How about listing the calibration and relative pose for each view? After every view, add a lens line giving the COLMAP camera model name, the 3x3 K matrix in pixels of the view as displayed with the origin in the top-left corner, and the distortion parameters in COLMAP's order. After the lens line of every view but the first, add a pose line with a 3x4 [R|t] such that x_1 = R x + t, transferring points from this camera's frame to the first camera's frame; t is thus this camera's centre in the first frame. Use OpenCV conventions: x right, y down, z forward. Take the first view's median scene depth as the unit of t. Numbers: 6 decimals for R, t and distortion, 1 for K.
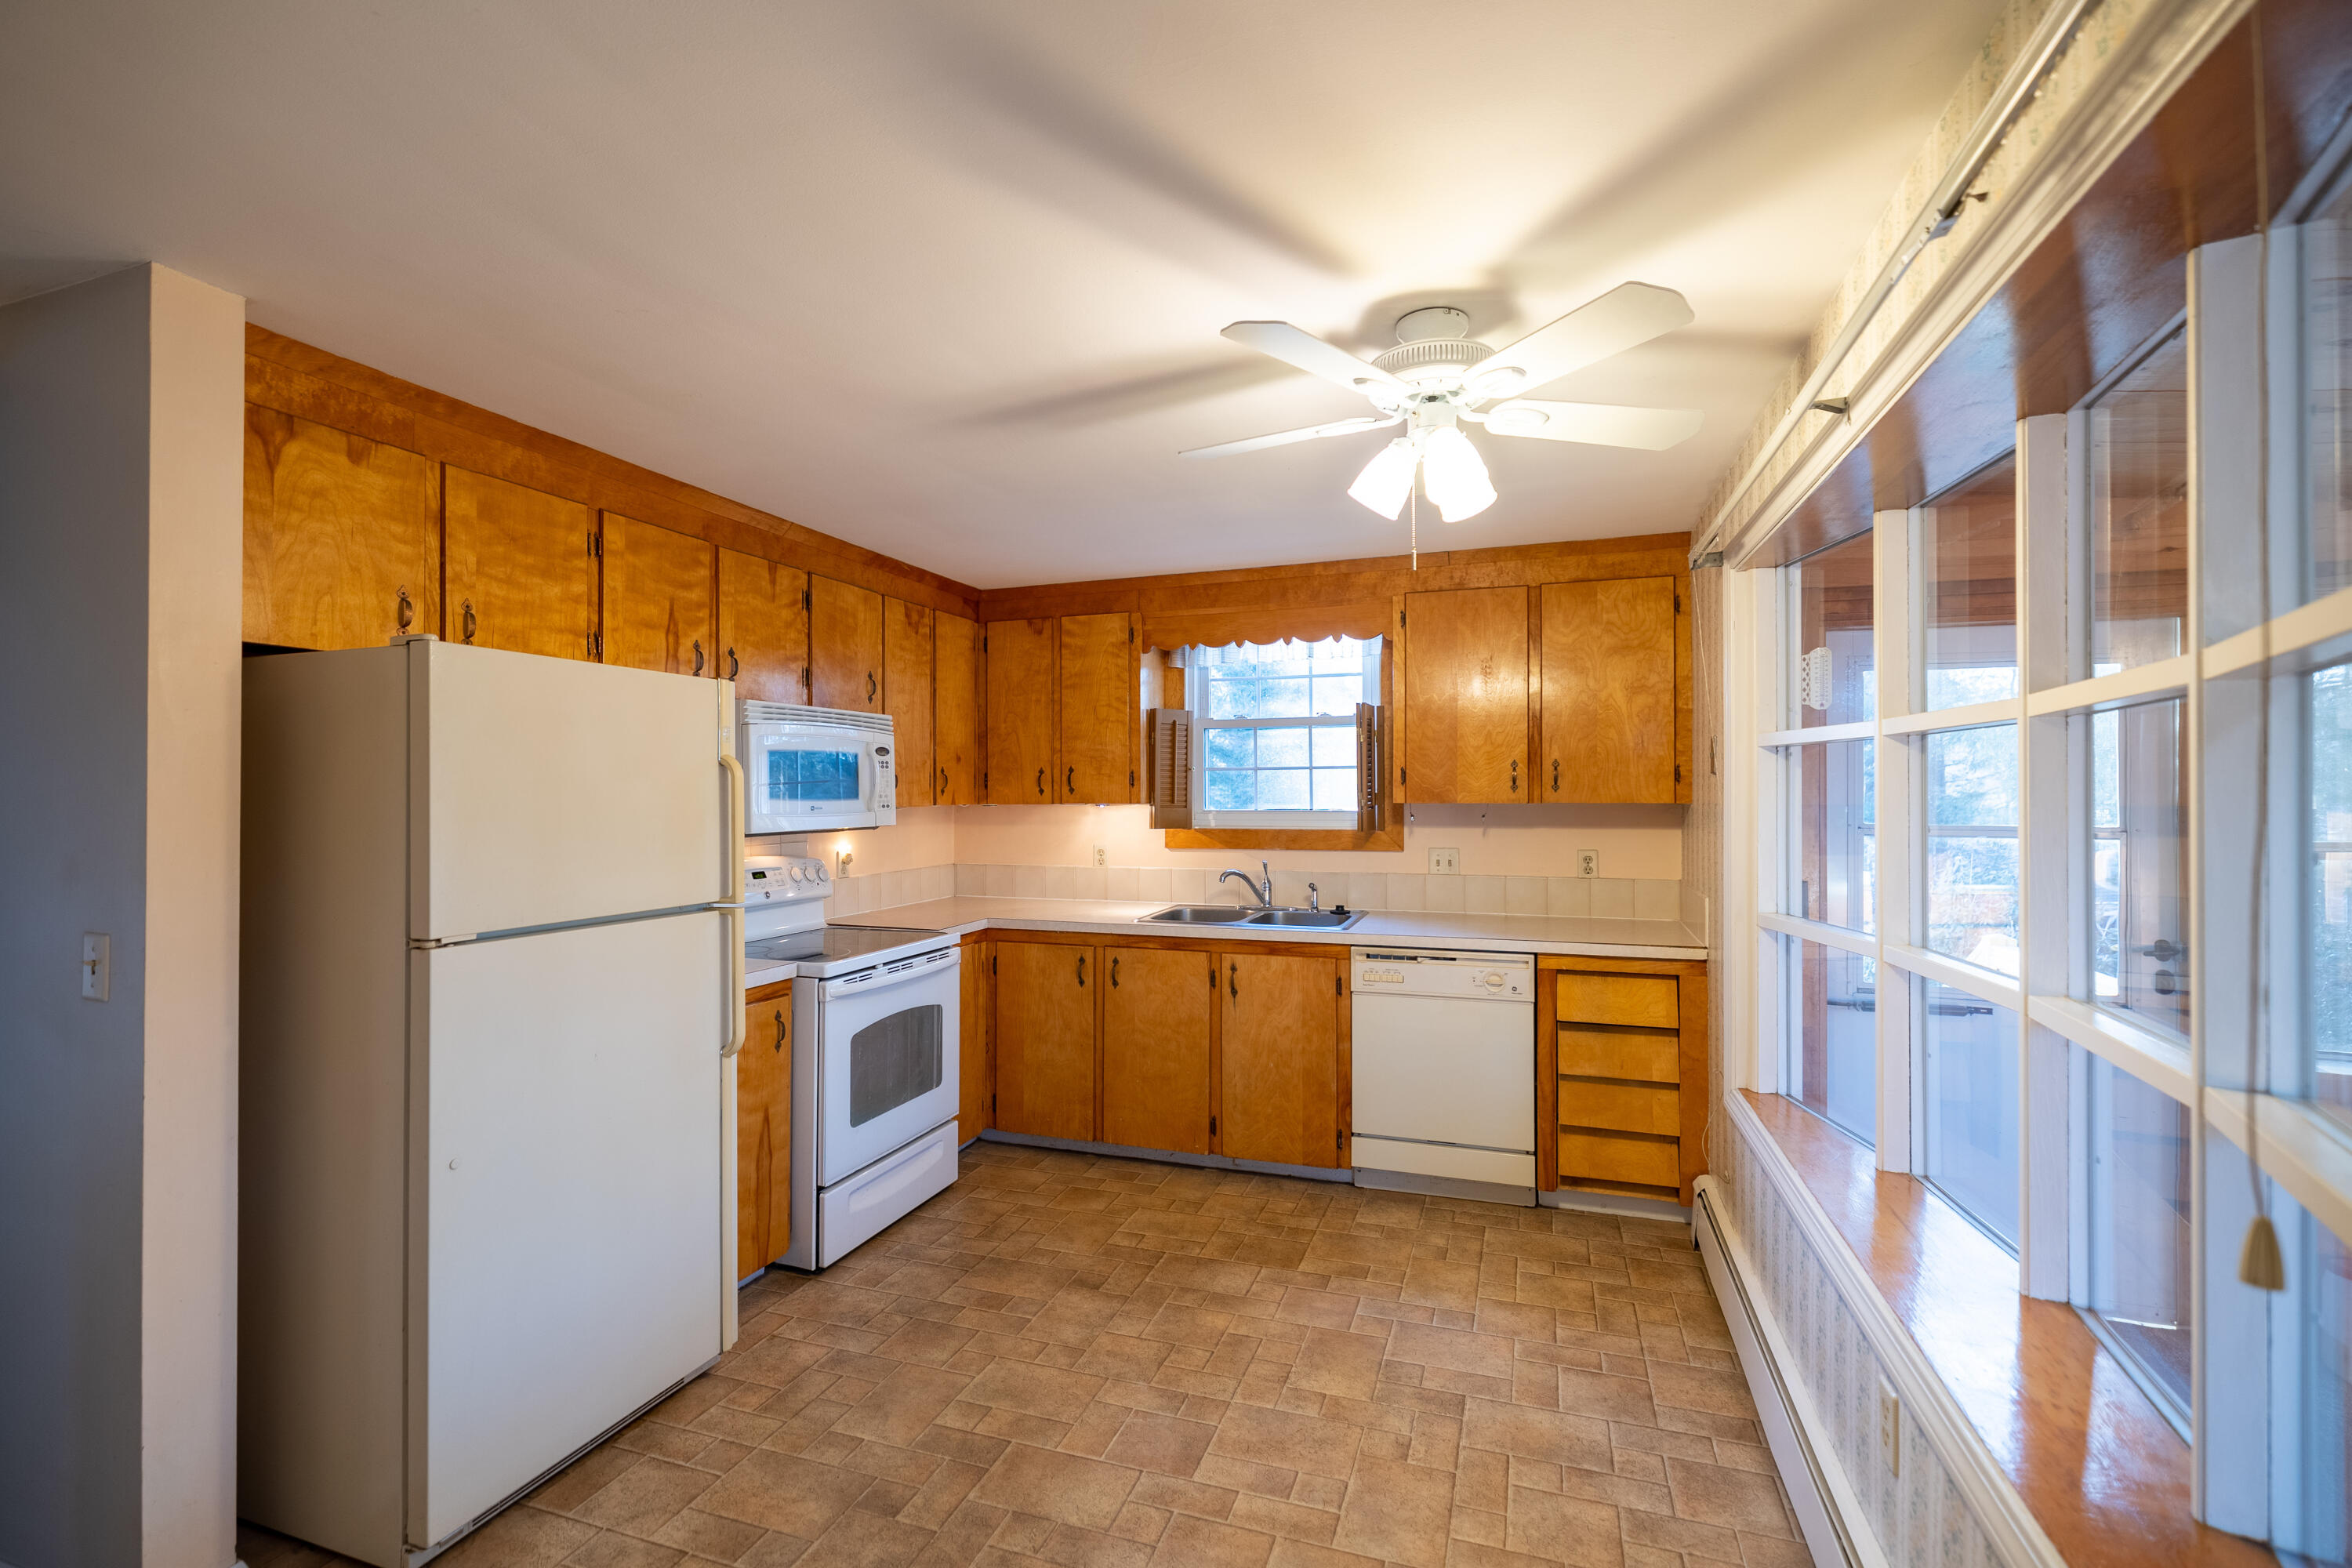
lens RADIAL K [[1049.8, 0, 1176.0], [0, 1049.8, 784.0], [0, 0, 1]] dist [-0.000195, -0.000028]
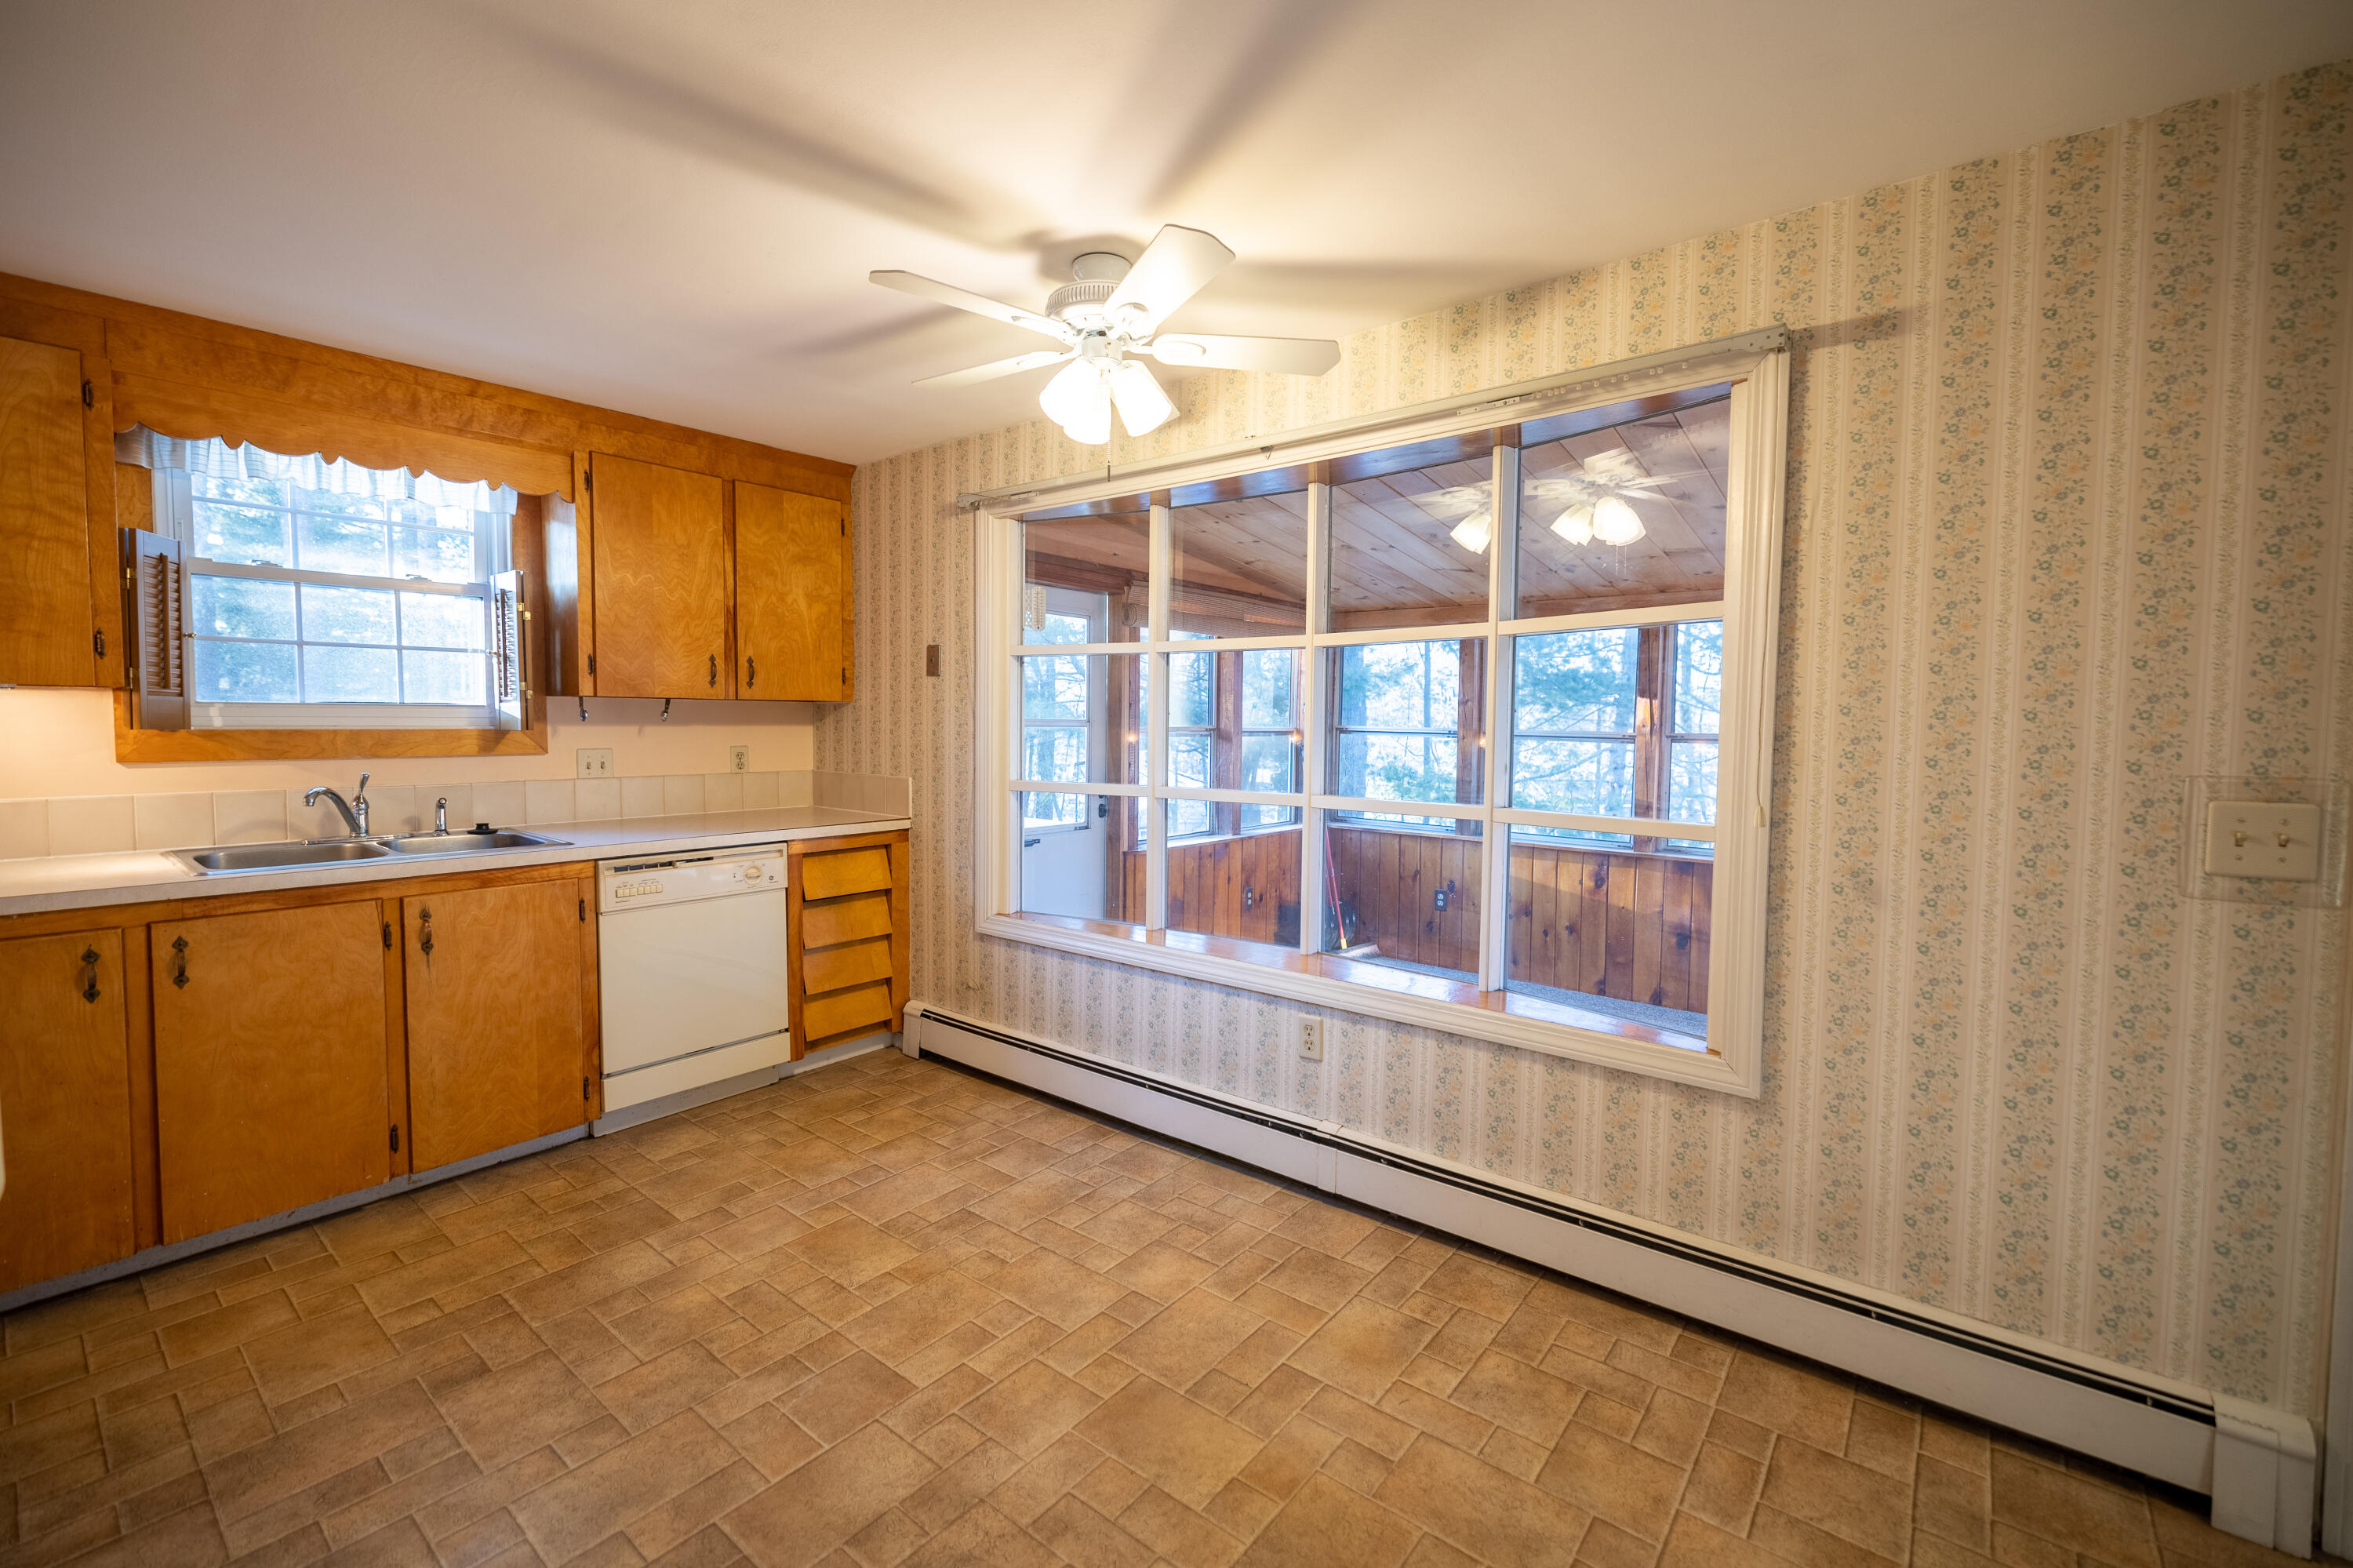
lens RADIAL K [[980.2, 0, 1170.8], [0, 980.2, 769.6], [0, 0, 1]] dist [-0.001021, -0.000280]
pose [[0.339086, -0.041914, 0.939821, -0.418328], [-0.016964, 0.998572, 0.050655, 0.032487], [-0.940602, -0.033119, 0.337891, 0.295781]]
